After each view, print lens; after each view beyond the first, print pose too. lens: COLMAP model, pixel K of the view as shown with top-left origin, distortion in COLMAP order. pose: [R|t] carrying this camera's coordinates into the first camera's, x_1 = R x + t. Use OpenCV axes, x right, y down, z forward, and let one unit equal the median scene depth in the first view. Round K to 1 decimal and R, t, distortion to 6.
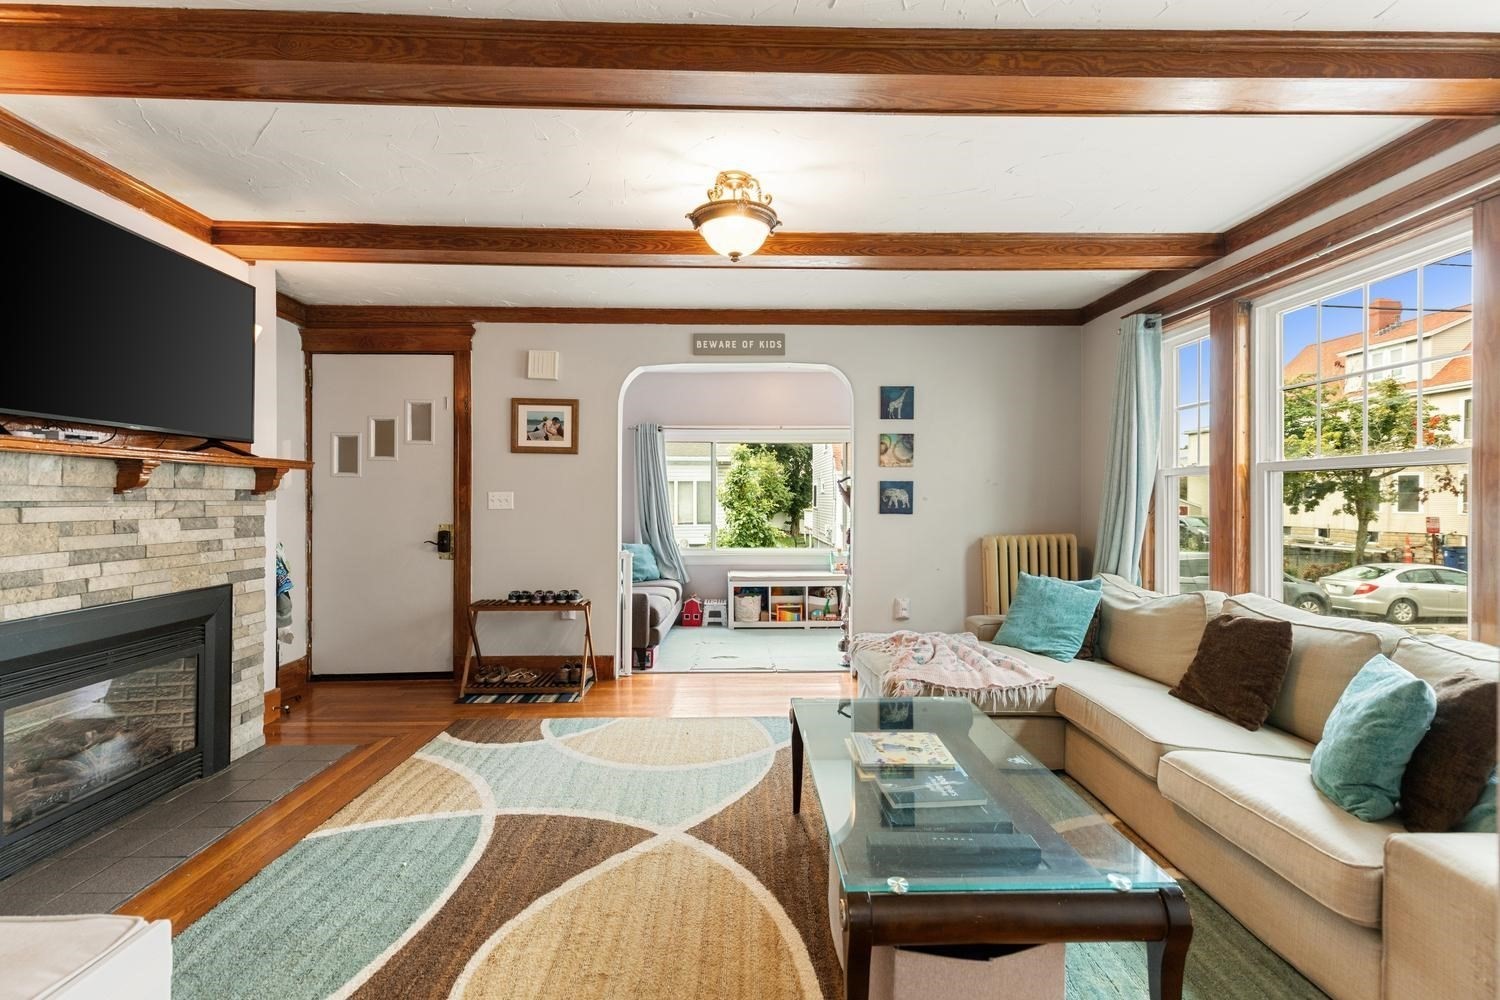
lens RADIAL K [[678.4, 0, 743.9], [0, 678.4, 503.7], [0, 0, 1]] dist [0.004700, 0.000090]
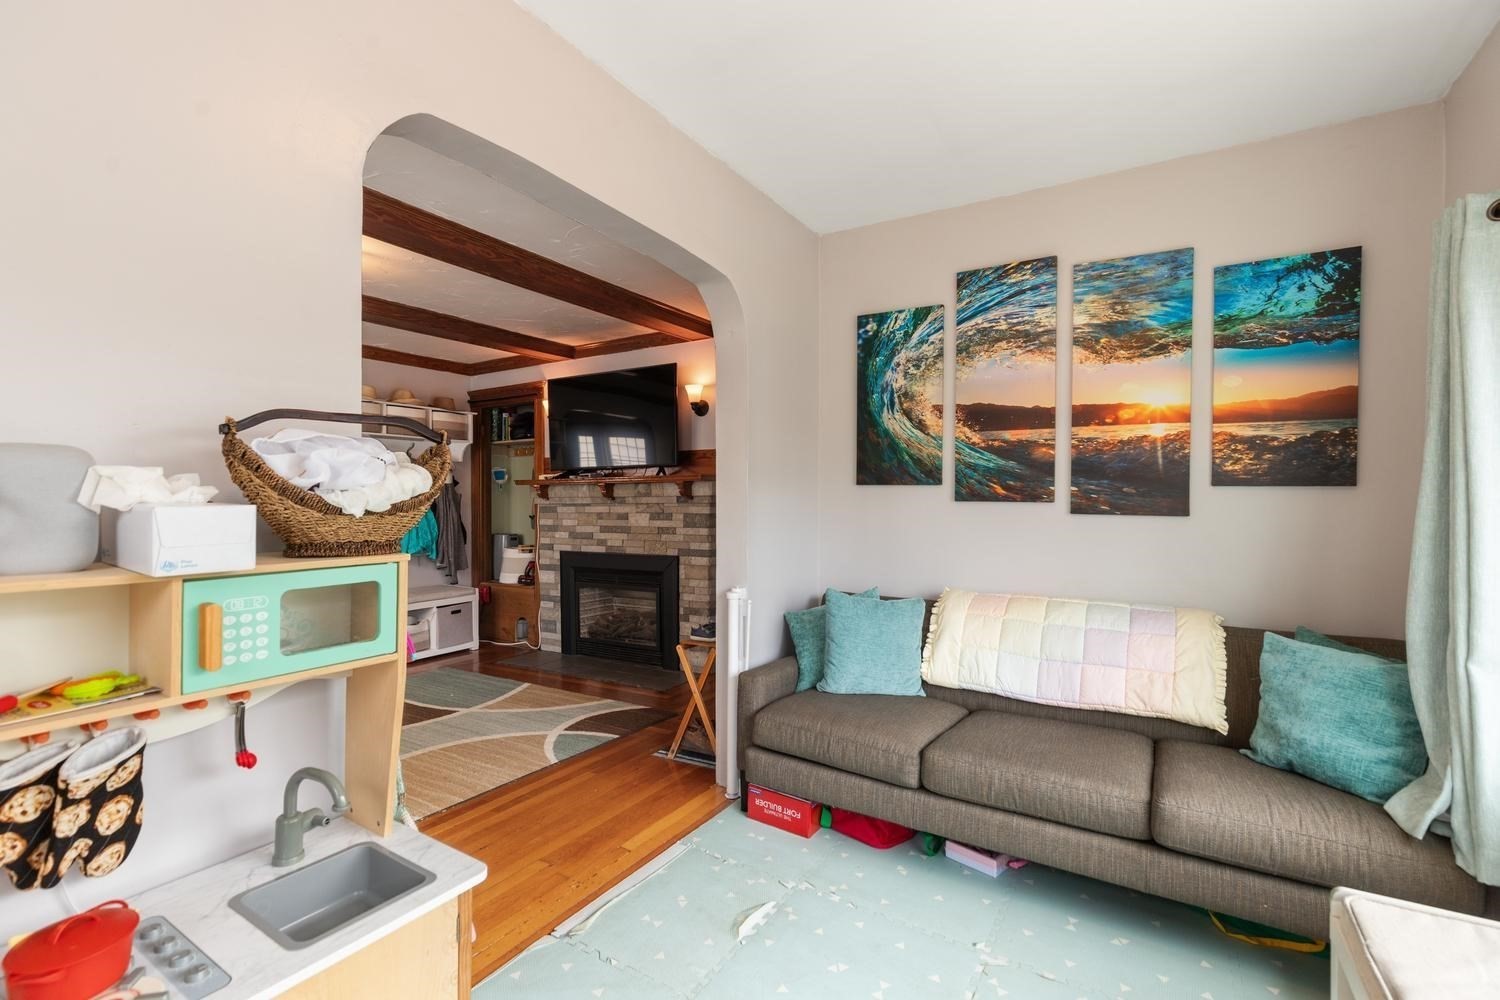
lens RADIAL K [[678.4, 0, 754.9], [0, 678.4, 503.1], [0, 0, 1]] dist [0.004700, 0.000090]
pose [[-0.529651, -0.000568, -0.848216, 0.541808], [-0.003389, 0.999993, 0.001447, -0.008726], [0.848209, 0.003641, -0.529649, 2.234442]]
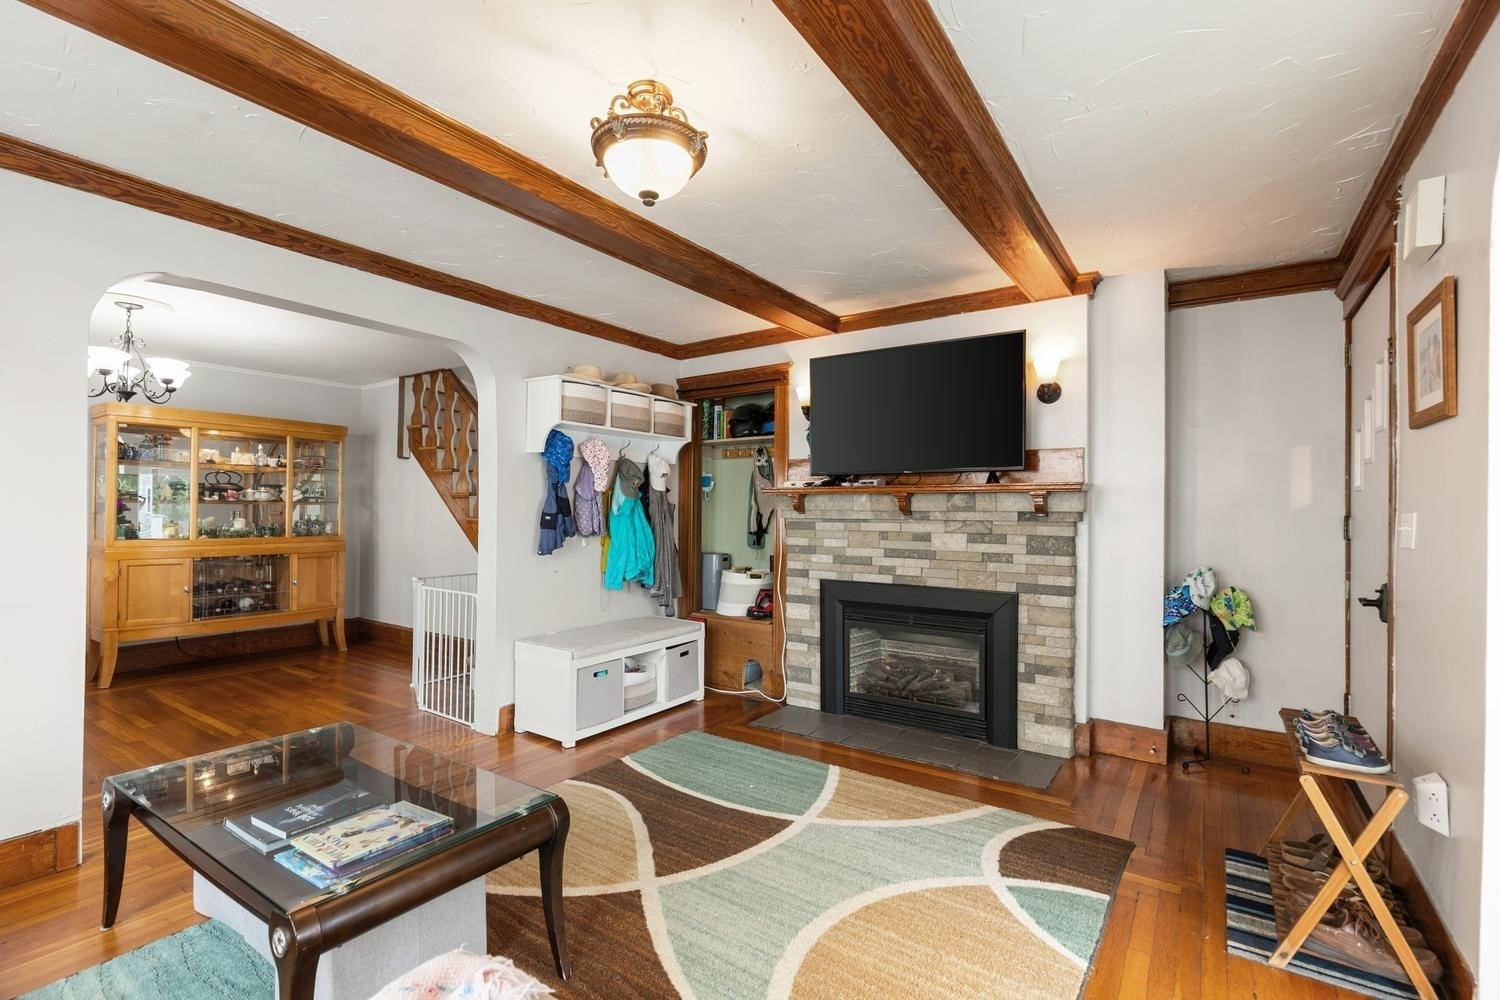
lens RADIAL K [[678.4, 0, 752.5], [0, 678.4, 505.0], [0, 0, 1]] dist [0.004700, 0.000090]
pose [[-0.585291, -0.011654, -0.810739, 0.503663], [-0.012902, 0.999904, -0.005059, -0.022995], [0.810720, 0.007499, -0.585386, 1.477445]]
